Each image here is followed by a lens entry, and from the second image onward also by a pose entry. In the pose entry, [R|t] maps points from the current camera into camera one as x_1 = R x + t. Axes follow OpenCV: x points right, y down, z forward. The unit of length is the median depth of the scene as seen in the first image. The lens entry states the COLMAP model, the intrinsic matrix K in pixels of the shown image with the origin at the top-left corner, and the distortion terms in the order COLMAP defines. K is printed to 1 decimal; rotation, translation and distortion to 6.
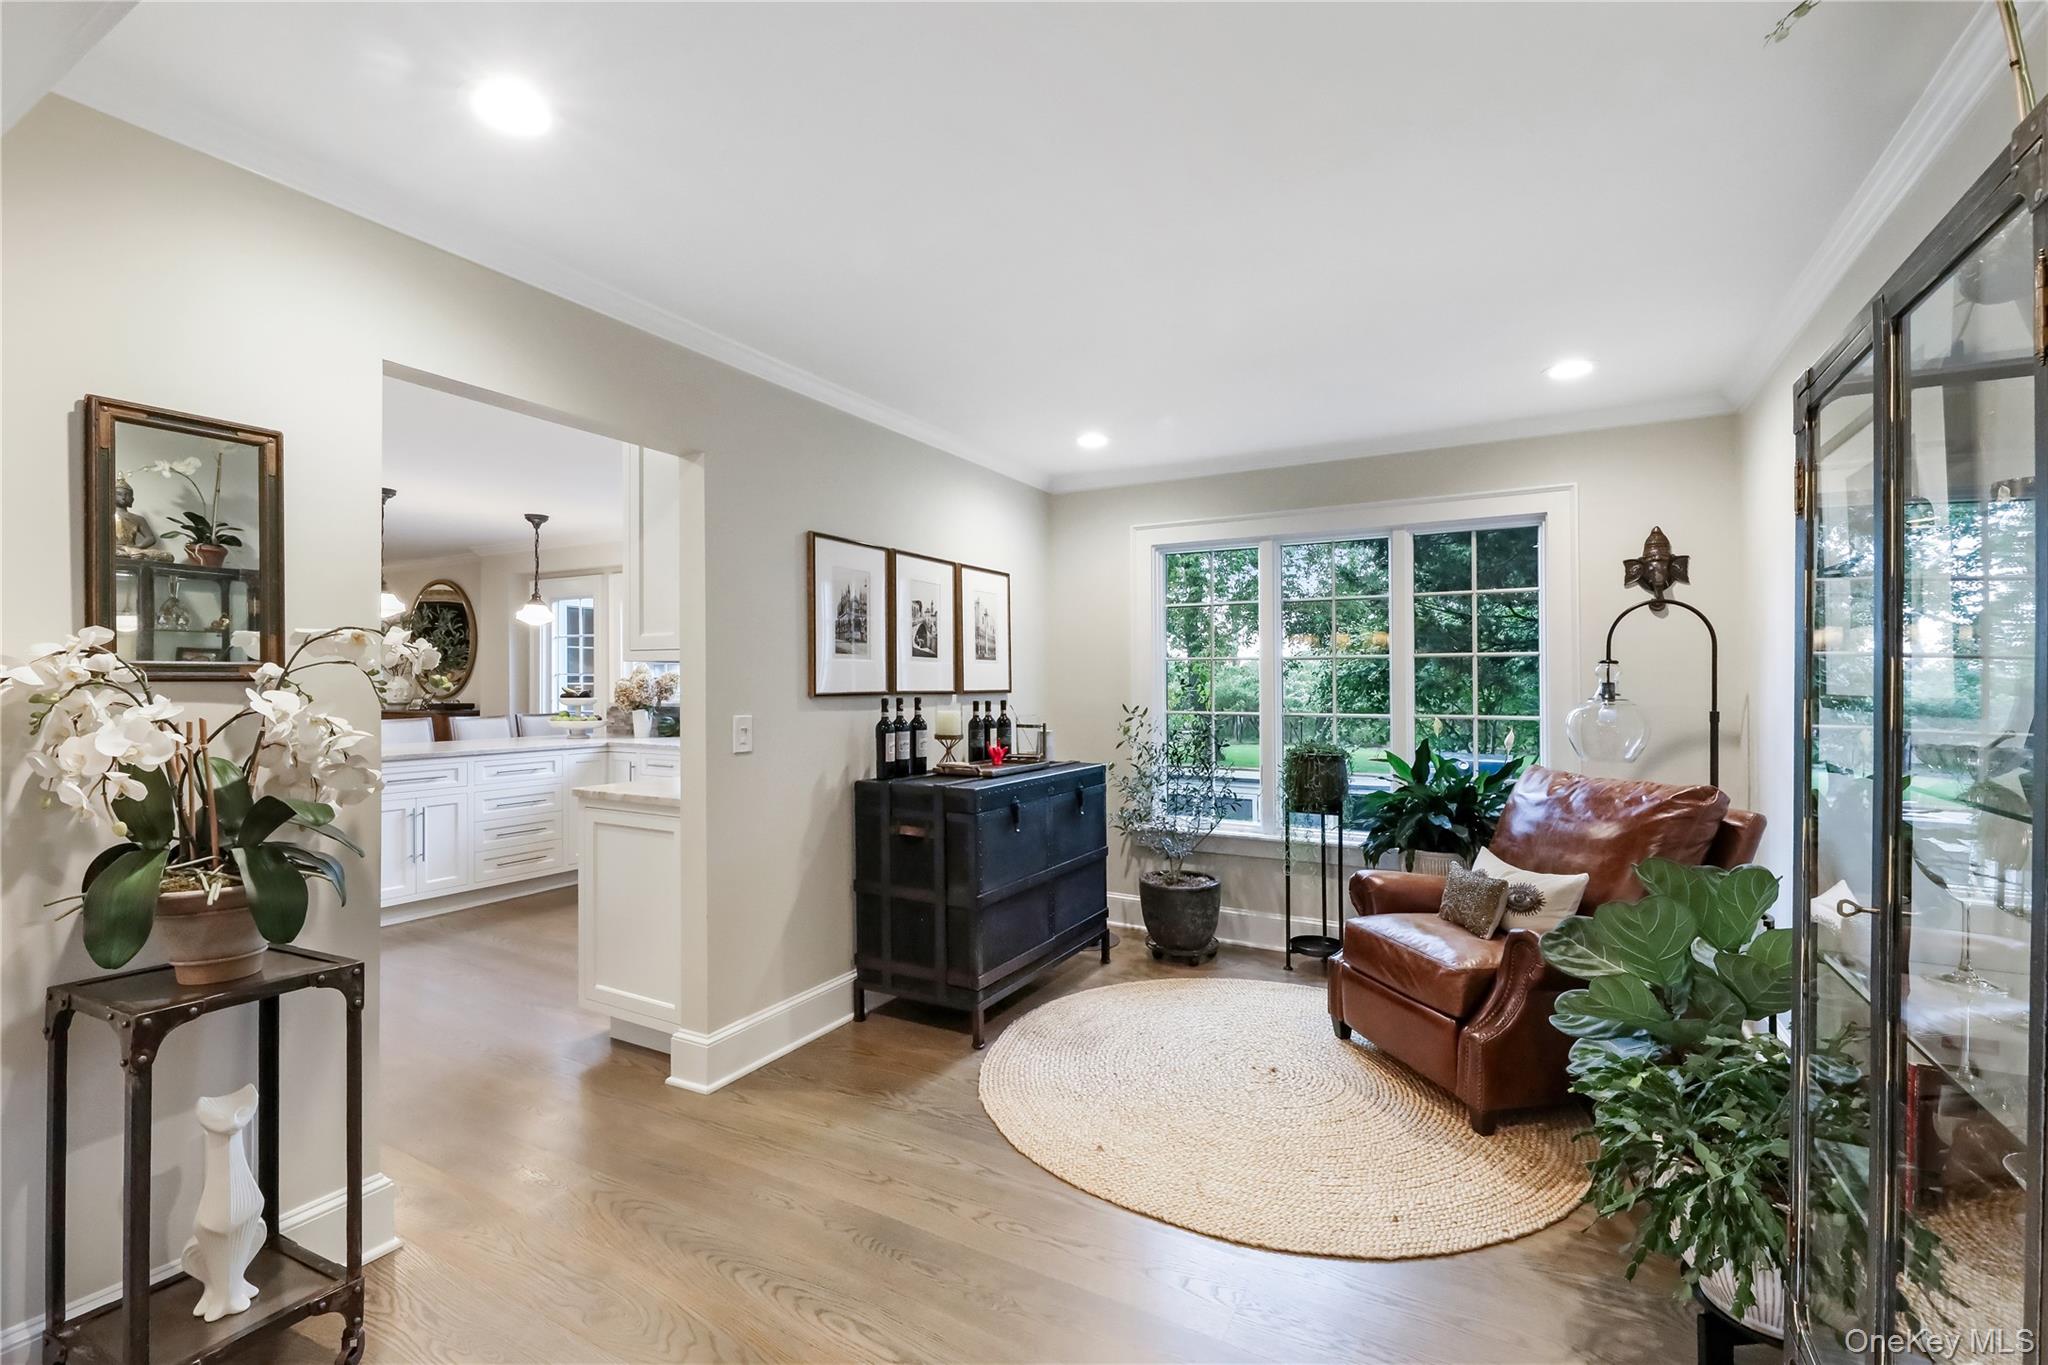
lens RADIAL K [[880.5, 0, 1026.8], [0, 880.5, 682.9], [0, 0, 1]] dist [0.002280, -0.000609]
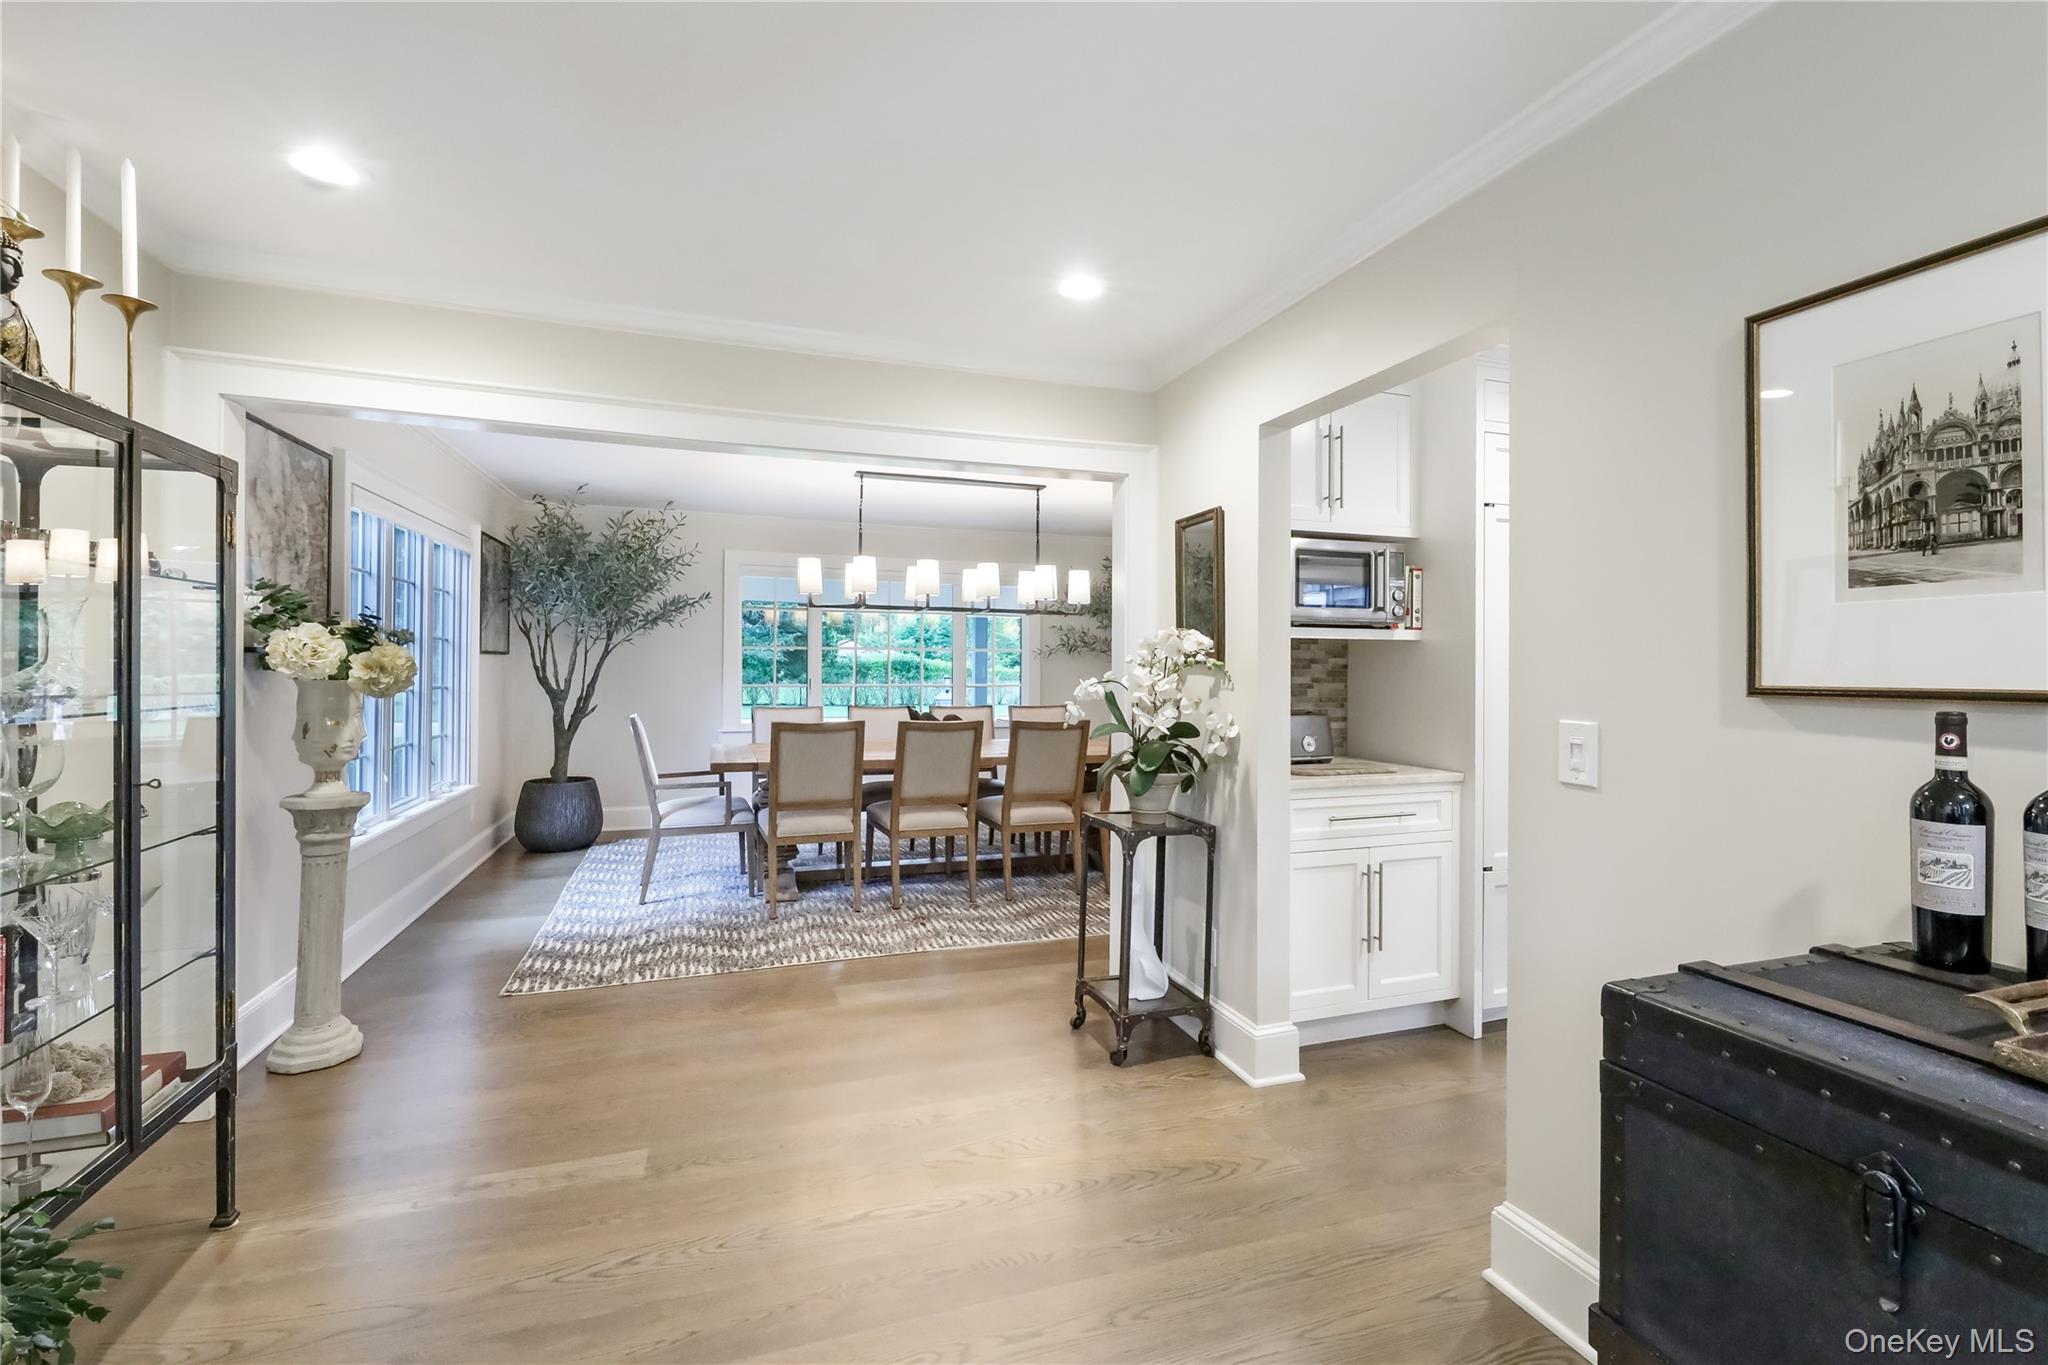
lens RADIAL K [[880.5, 0, 1023.3], [0, 880.5, 670.8], [0, 0, 1]] dist [0.002280, -0.000609]
pose [[-0.663331, -0.001333, -0.748325, 0.308143], [-0.006871, 0.999967, 0.004309, 0.004061], [0.748294, 0.008001, -0.663318, 0.968411]]
